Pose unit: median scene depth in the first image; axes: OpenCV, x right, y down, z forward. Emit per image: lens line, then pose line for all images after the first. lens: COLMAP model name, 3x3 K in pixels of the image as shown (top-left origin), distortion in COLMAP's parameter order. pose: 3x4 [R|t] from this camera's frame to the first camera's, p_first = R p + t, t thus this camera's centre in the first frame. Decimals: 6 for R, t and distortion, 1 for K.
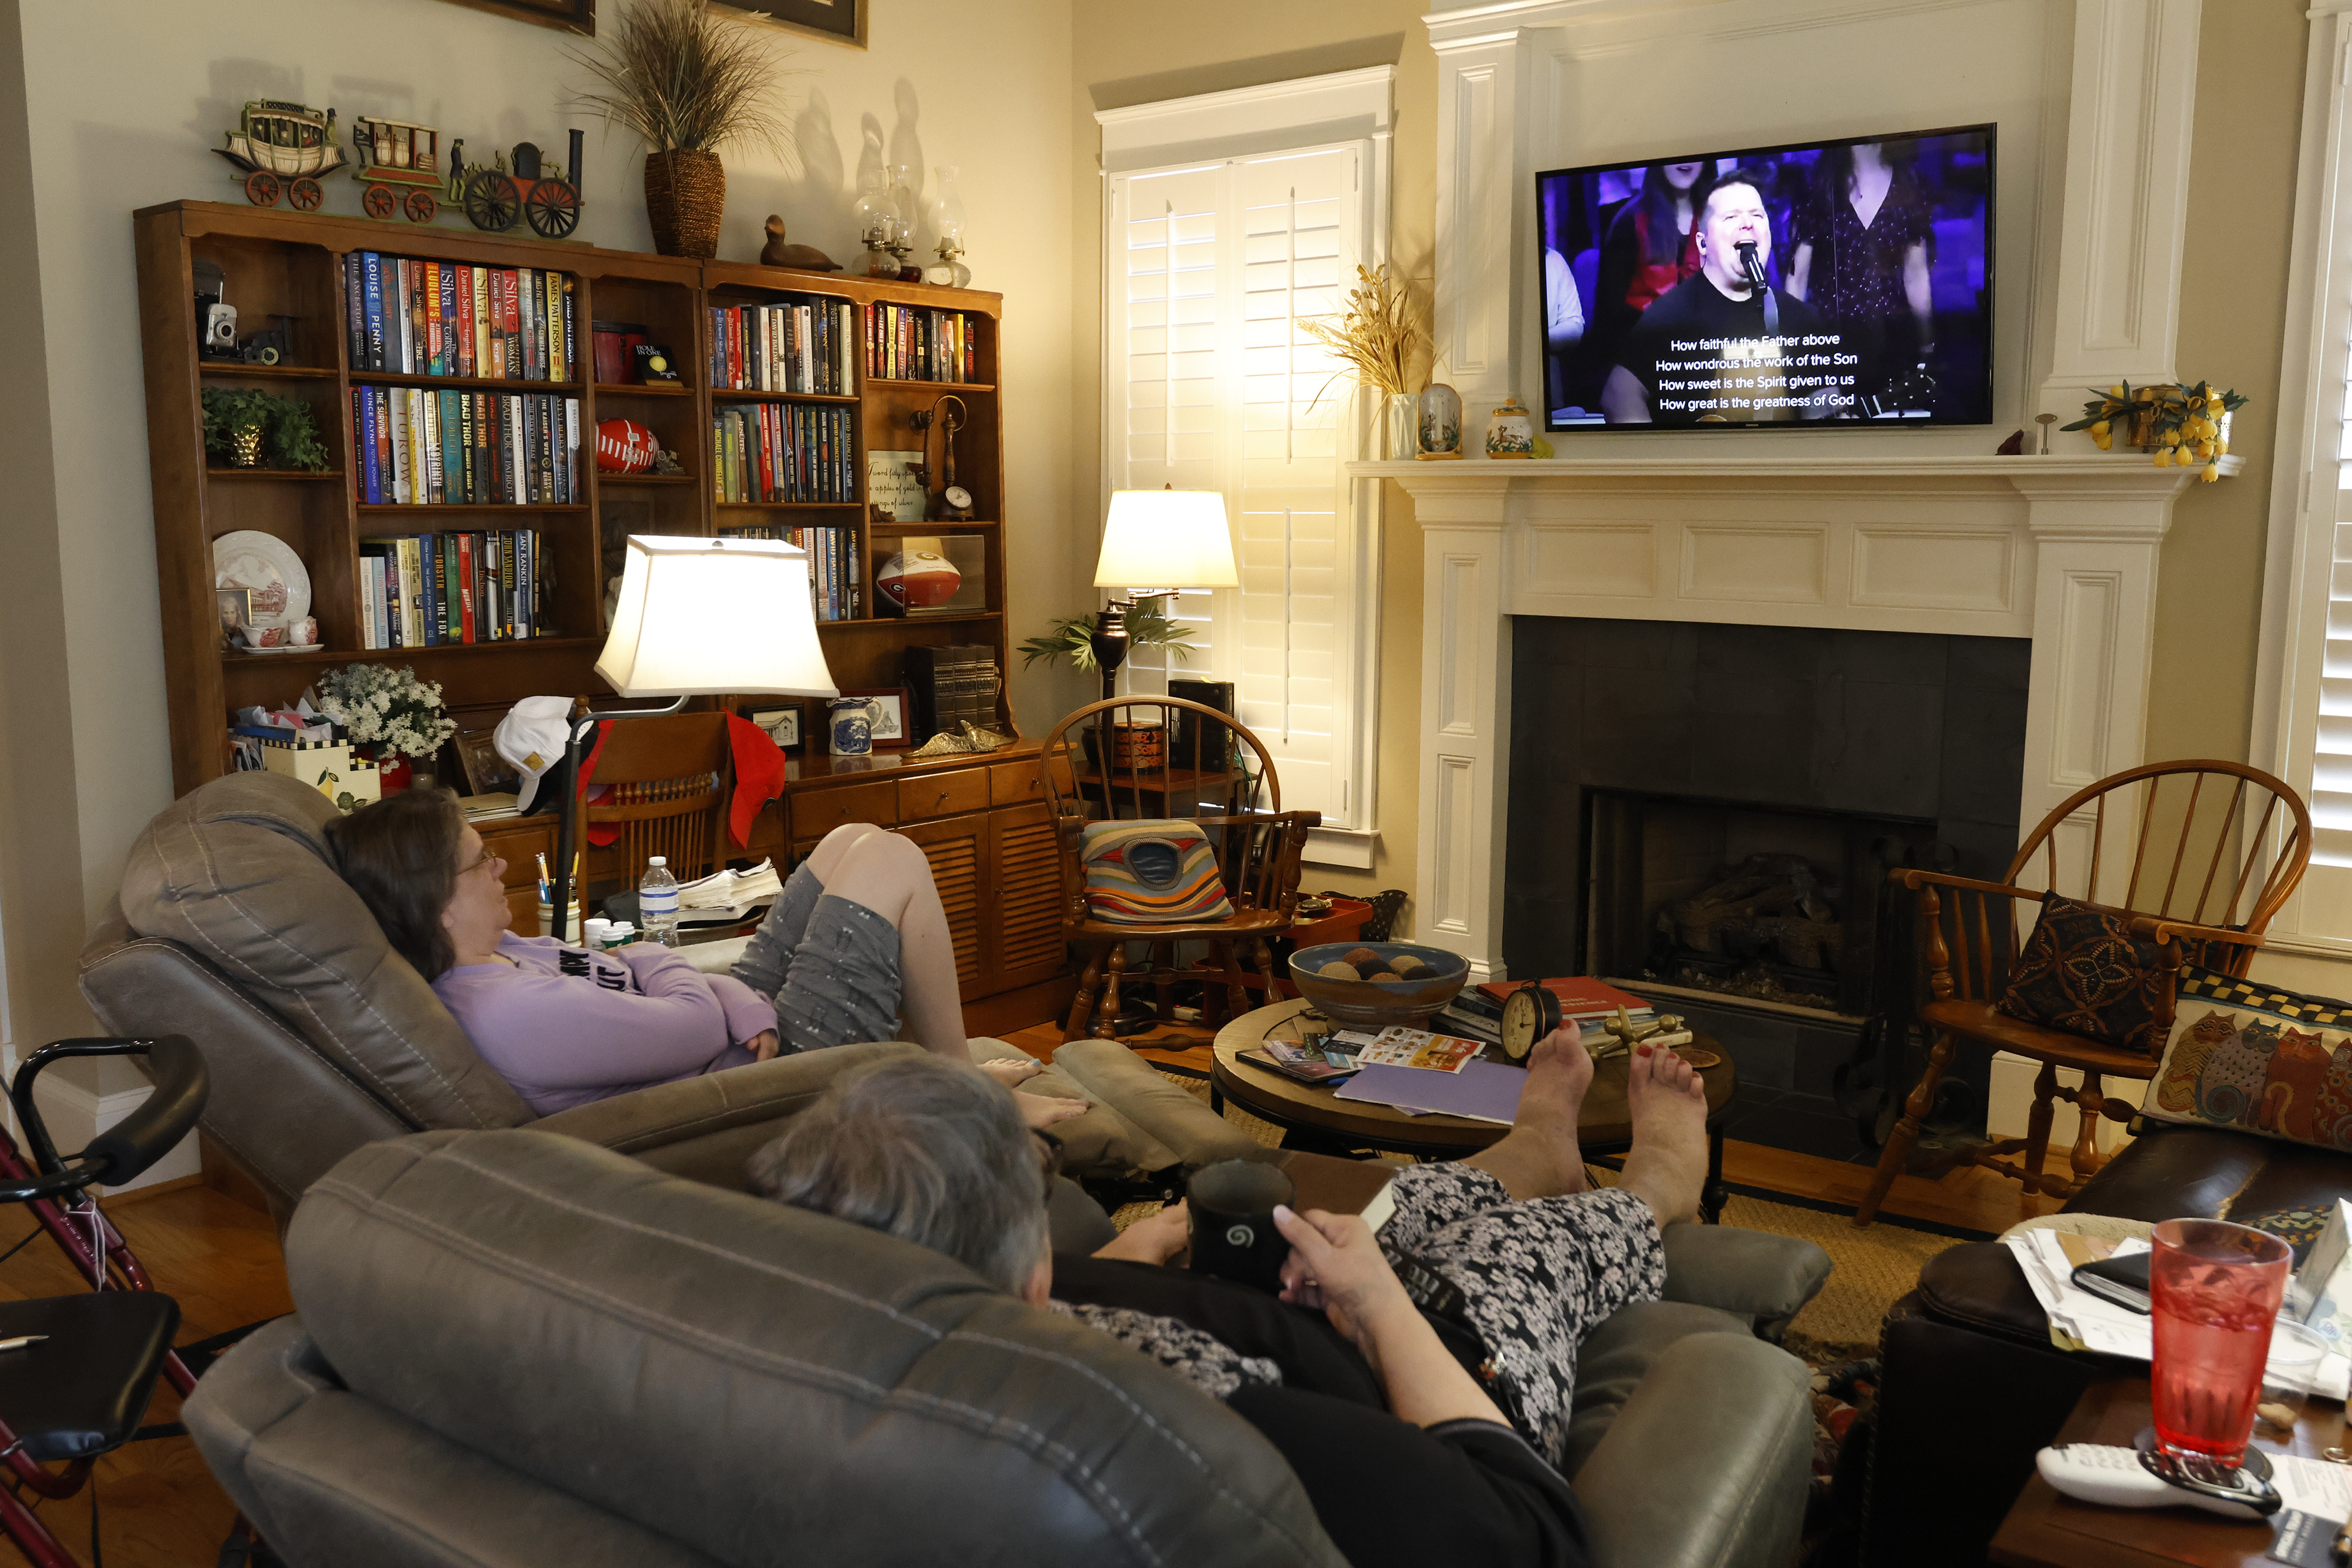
lens RADIAL K [[2101.6, 0, 1176.0], [0, 2101.6, 784.0], [0, 0, 1]] dist [0.002391, 0.002340]
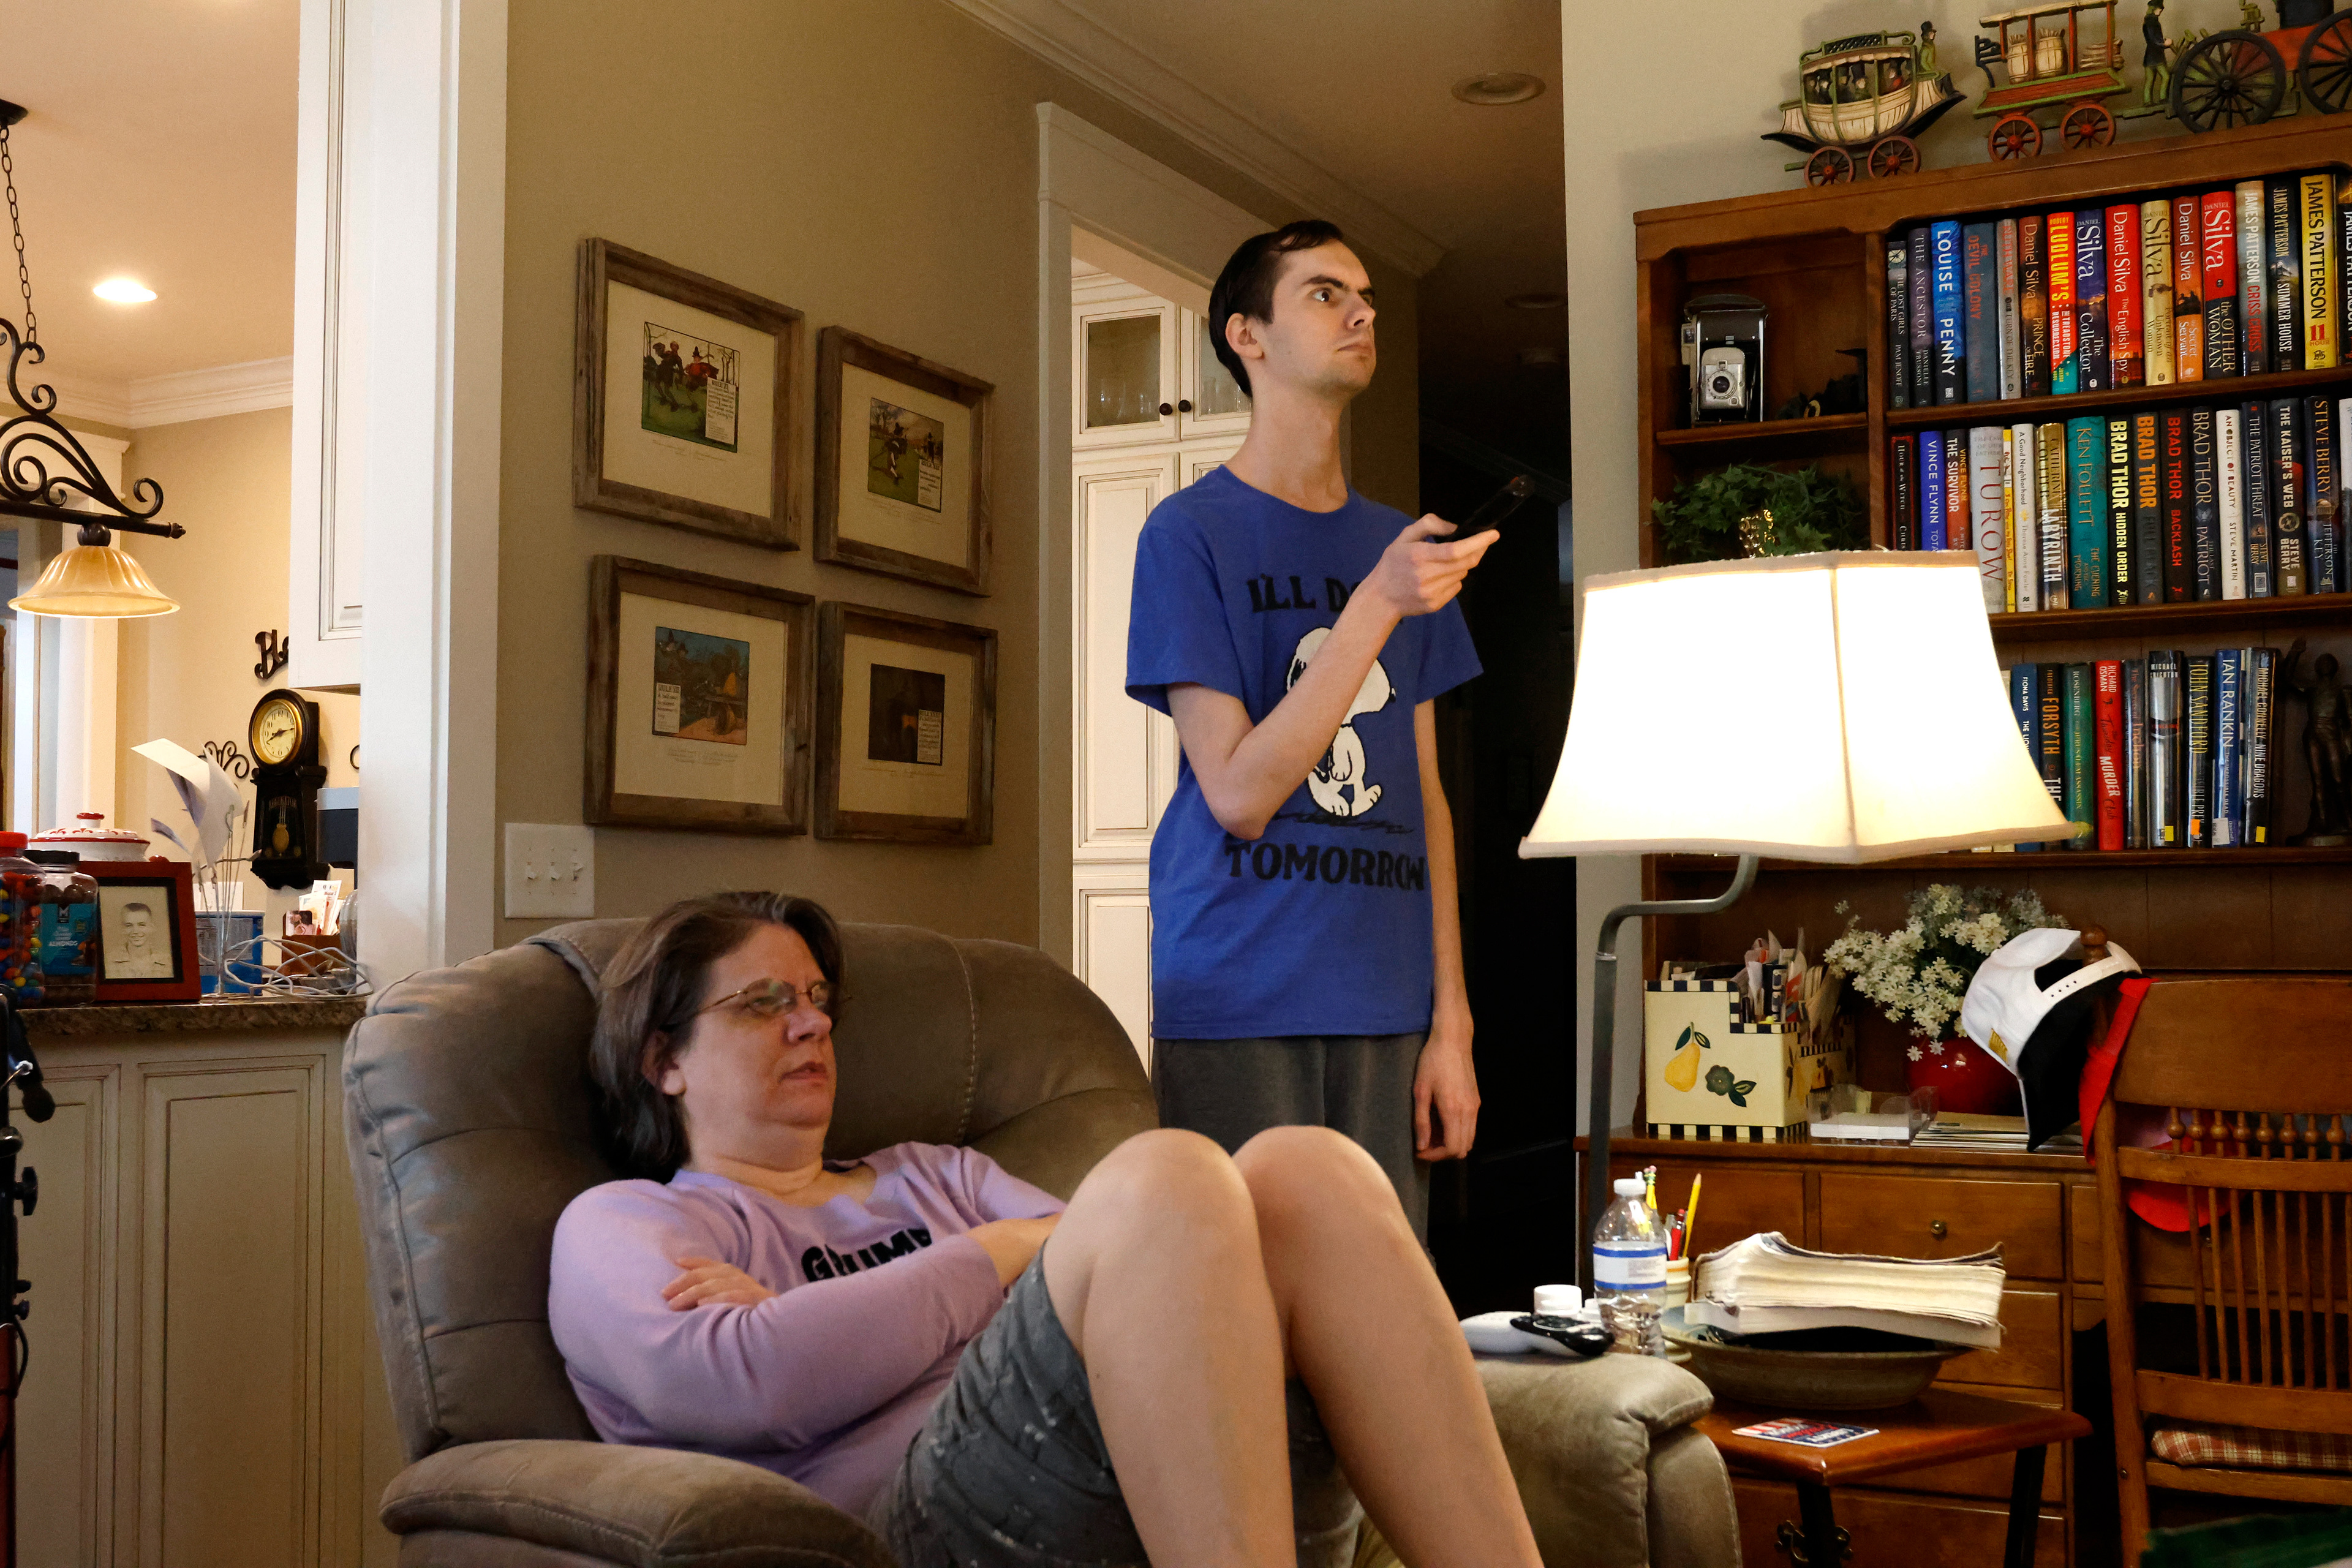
lens RADIAL K [[2481.8, 0, 1176.0], [0, 2481.8, 784.0], [0, 0, 1]] dist [-0.009278, 0.004925]
pose [[0.194165, -0.061045, -0.979068, 0.272614], [-0.127517, 0.988023, -0.086892, 0.005079], [0.972646, 0.141719, 0.184055, 0.642919]]
